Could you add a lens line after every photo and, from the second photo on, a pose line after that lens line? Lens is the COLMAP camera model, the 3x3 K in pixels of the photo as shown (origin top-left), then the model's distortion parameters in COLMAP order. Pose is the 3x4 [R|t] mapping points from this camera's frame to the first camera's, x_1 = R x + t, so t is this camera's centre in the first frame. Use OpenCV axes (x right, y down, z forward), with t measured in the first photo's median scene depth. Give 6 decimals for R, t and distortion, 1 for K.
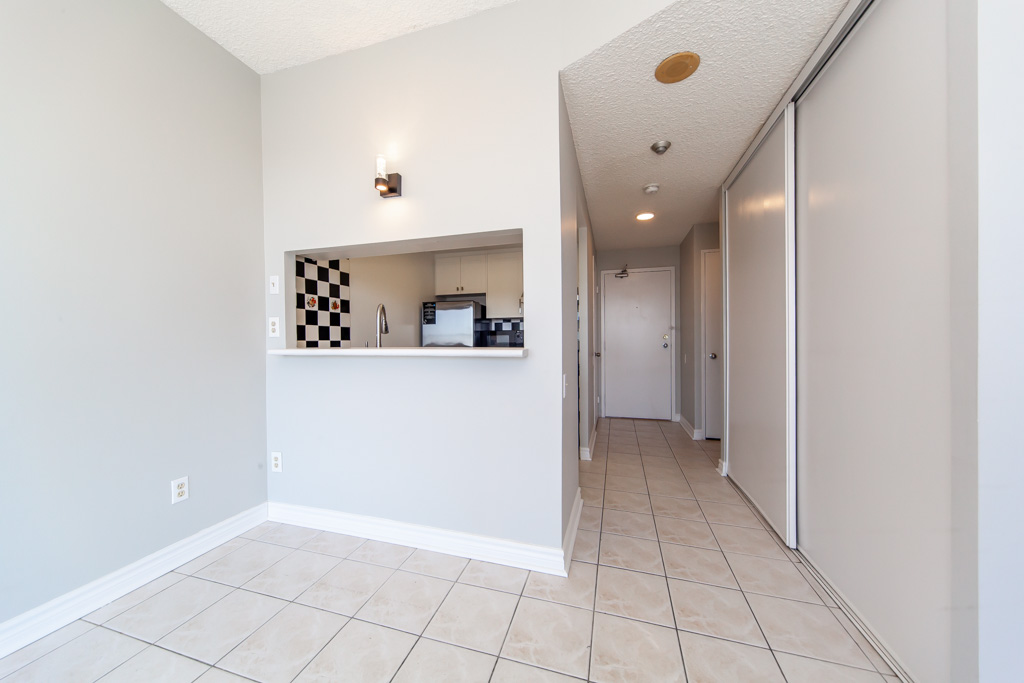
lens RADIAL K [[355.6, 0, 514.3], [0, 355.6, 343.5], [0, 0, 1]] dist [0.004195, -0.000530]
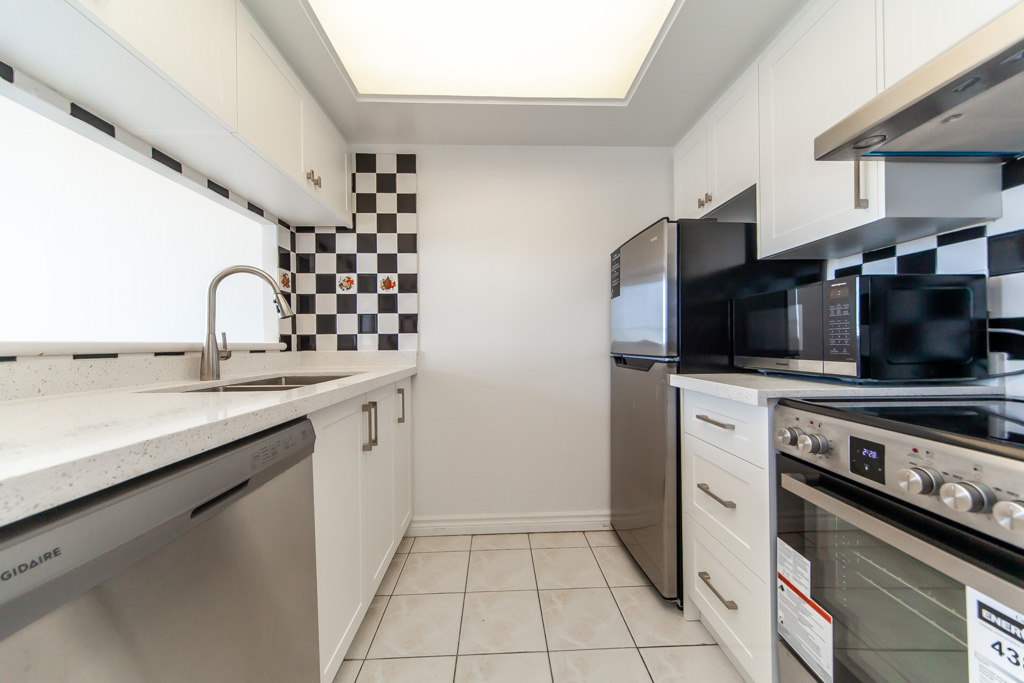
lens RADIAL K [[355.6, 0, 495.8], [0, 355.6, 343.0], [0, 0, 1]] dist [0.004195, -0.000530]
pose [[0.315688, 0.006615, -0.948840, 0.228080], [0.001003, 0.999973, 0.007305, 0.005395], [0.948863, -0.003258, 0.315672, 0.958212]]
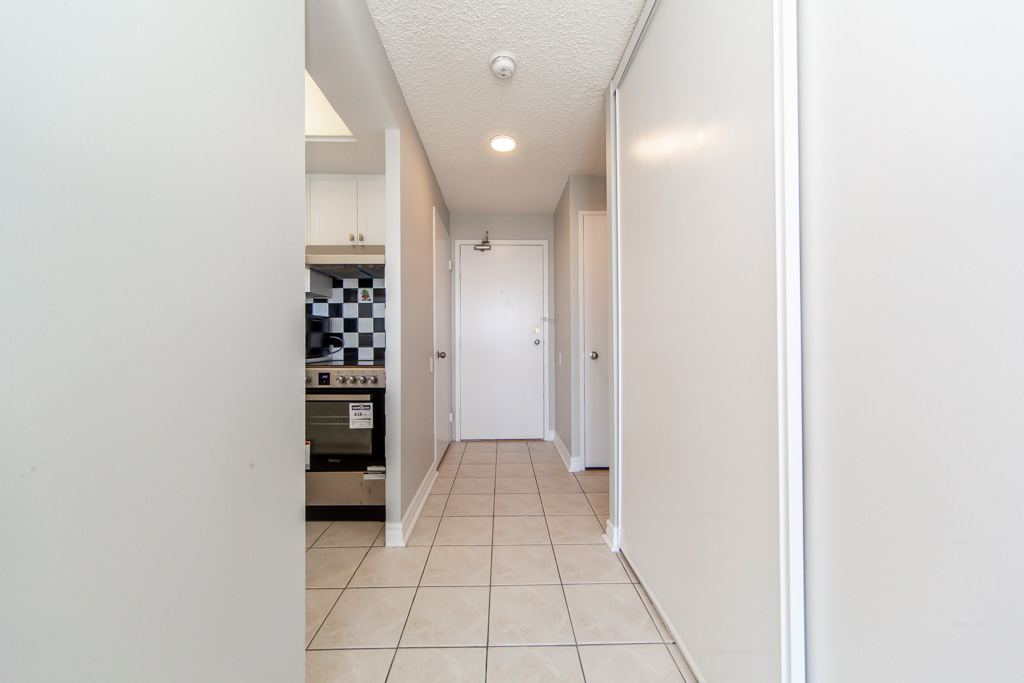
lens RADIAL K [[355.6, 0, 514.3], [0, 355.6, 337.5], [0, 0, 1]] dist [0.004195, -0.000530]
pose [[0.952219, 0.004931, 0.305377, 0.237406], [0.000399, 0.999849, -0.017389, 0.015502], [-0.305417, 0.016680, 0.952073, 0.469055]]
